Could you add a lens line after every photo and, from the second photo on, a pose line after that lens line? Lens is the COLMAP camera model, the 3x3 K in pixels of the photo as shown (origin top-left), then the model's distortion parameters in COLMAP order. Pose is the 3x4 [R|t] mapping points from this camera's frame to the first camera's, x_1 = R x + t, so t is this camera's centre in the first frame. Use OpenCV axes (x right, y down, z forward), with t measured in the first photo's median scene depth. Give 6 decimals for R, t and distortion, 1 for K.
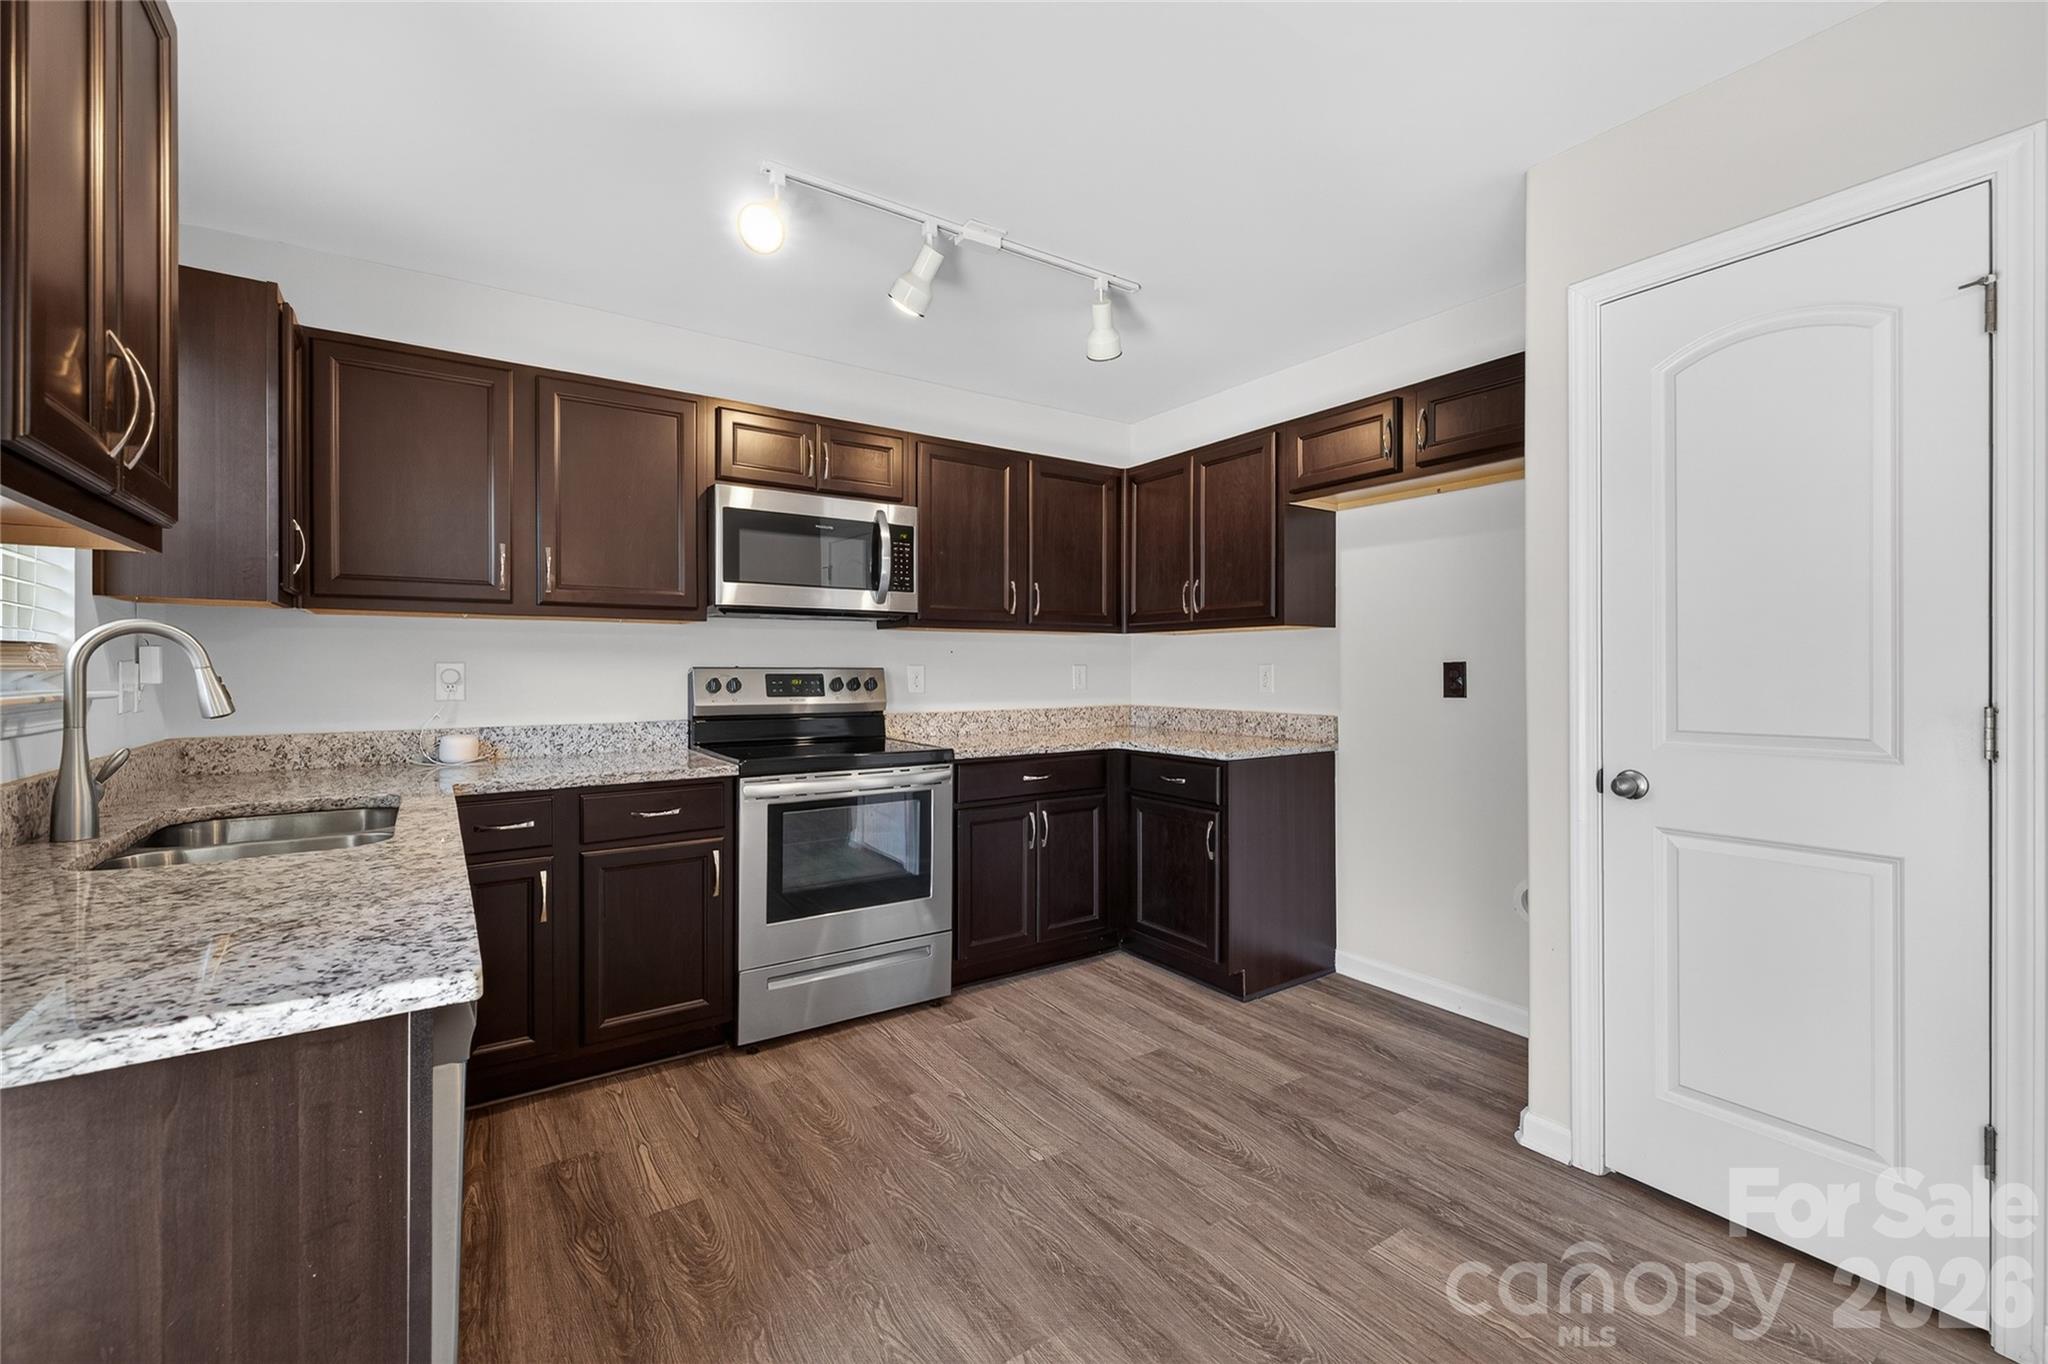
lens RADIAL K [[851.4, 0, 1028.6], [0, 851.4, 668.1], [0, 0, 1]] dist [0.000730, -0.000040]
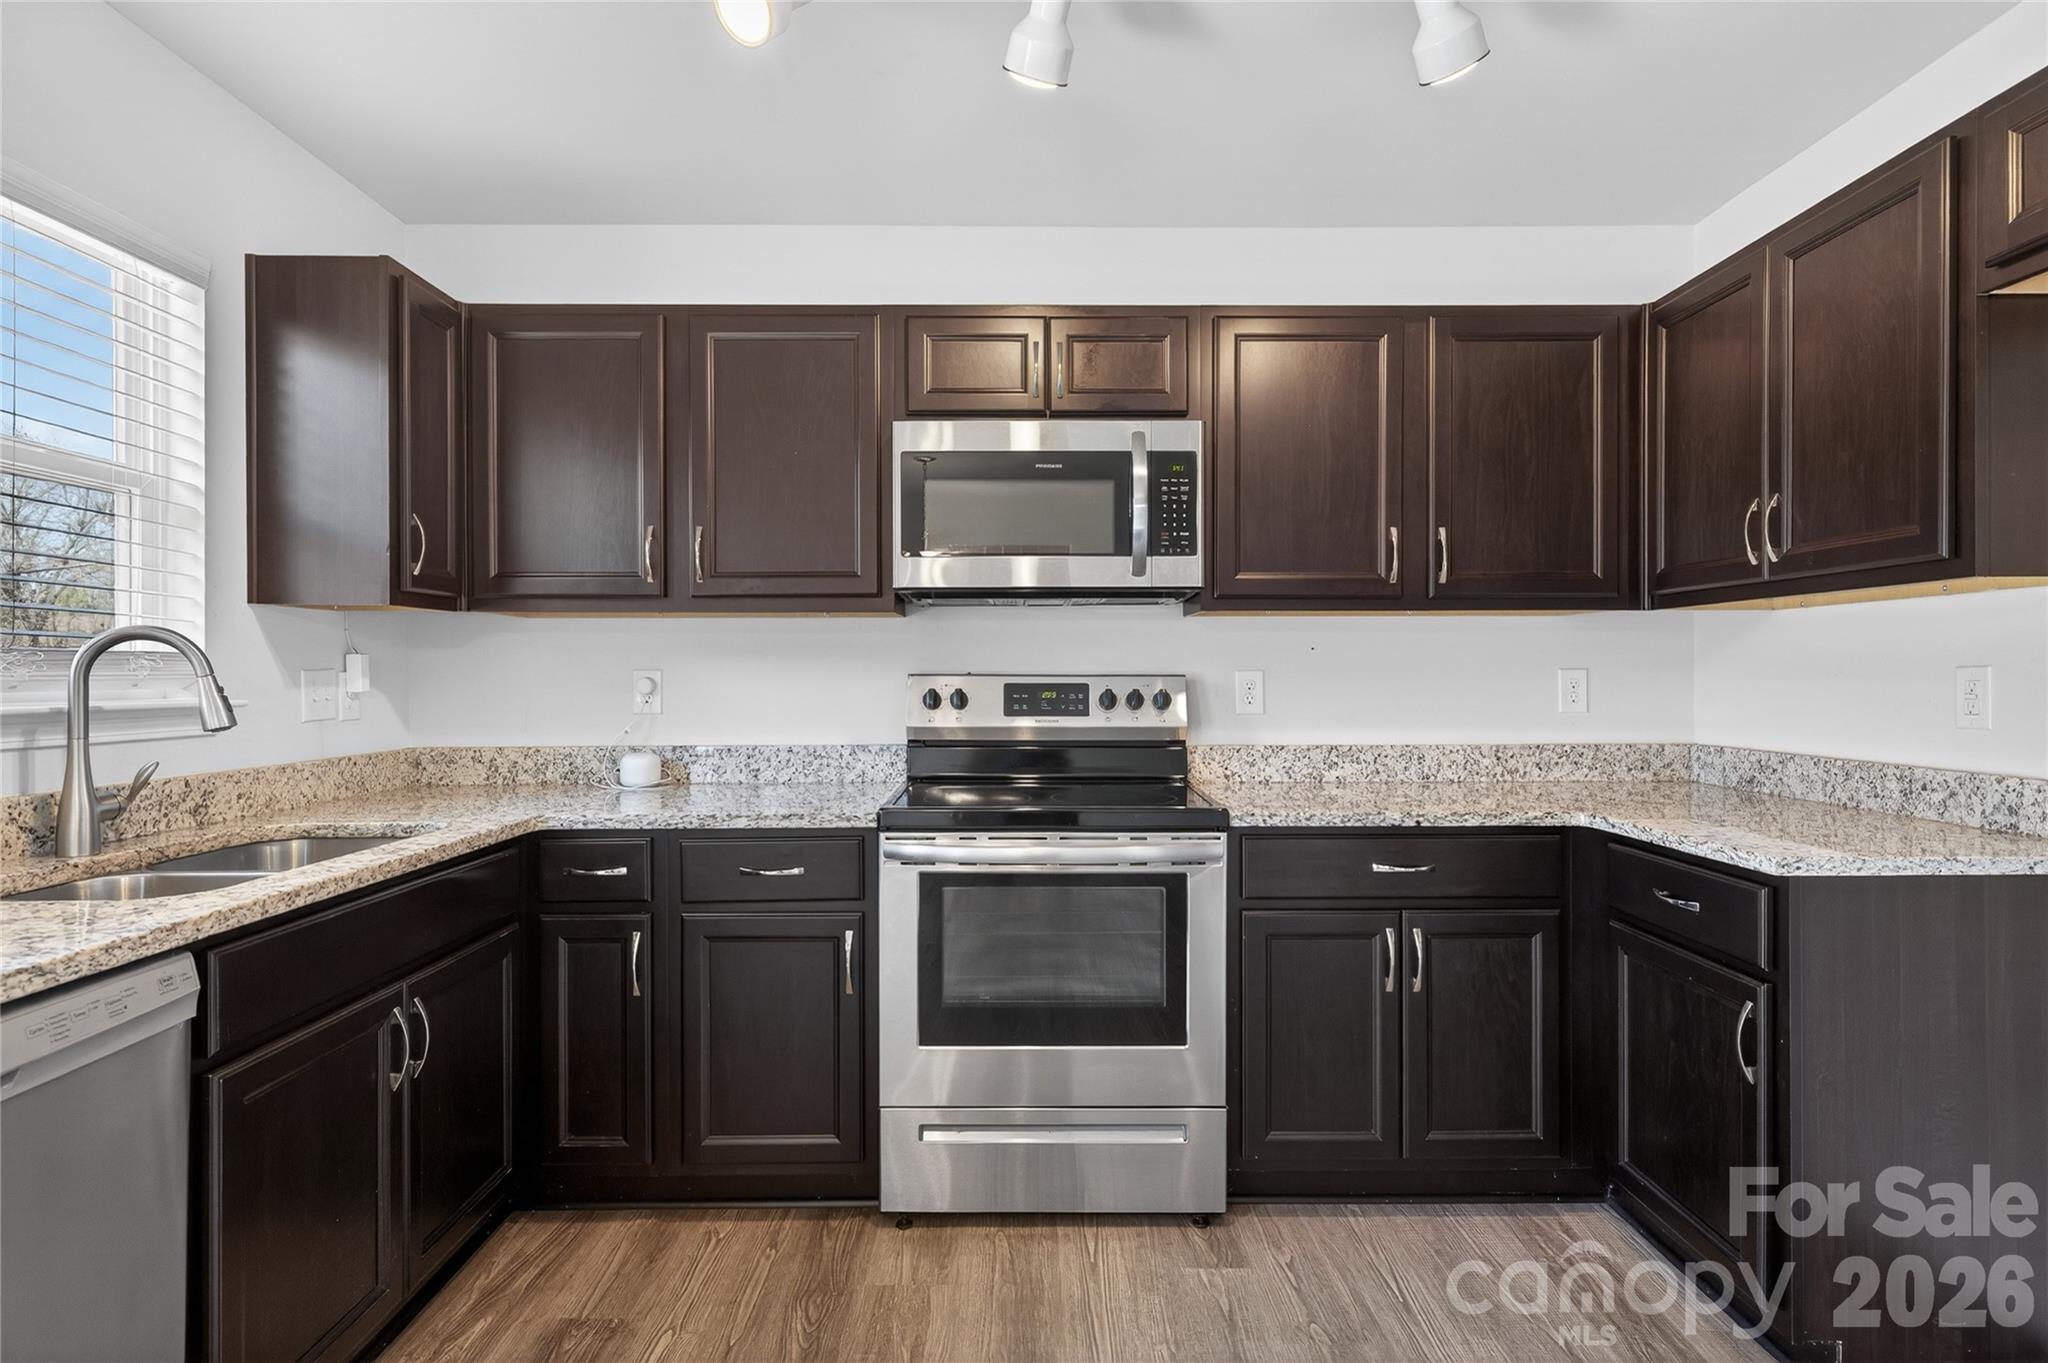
lens RADIAL K [[1053.5, 0, 1024.6], [0, 1053.5, 675.6], [0, 0, 1]] dist [0.002045, 0.000156]
pose [[0.826521, 0.000039, -0.562906, 0.209142], [0.001054, 0.999998, 0.001616, -0.001137], [0.562905, -0.001929, 0.826519, 0.292311]]
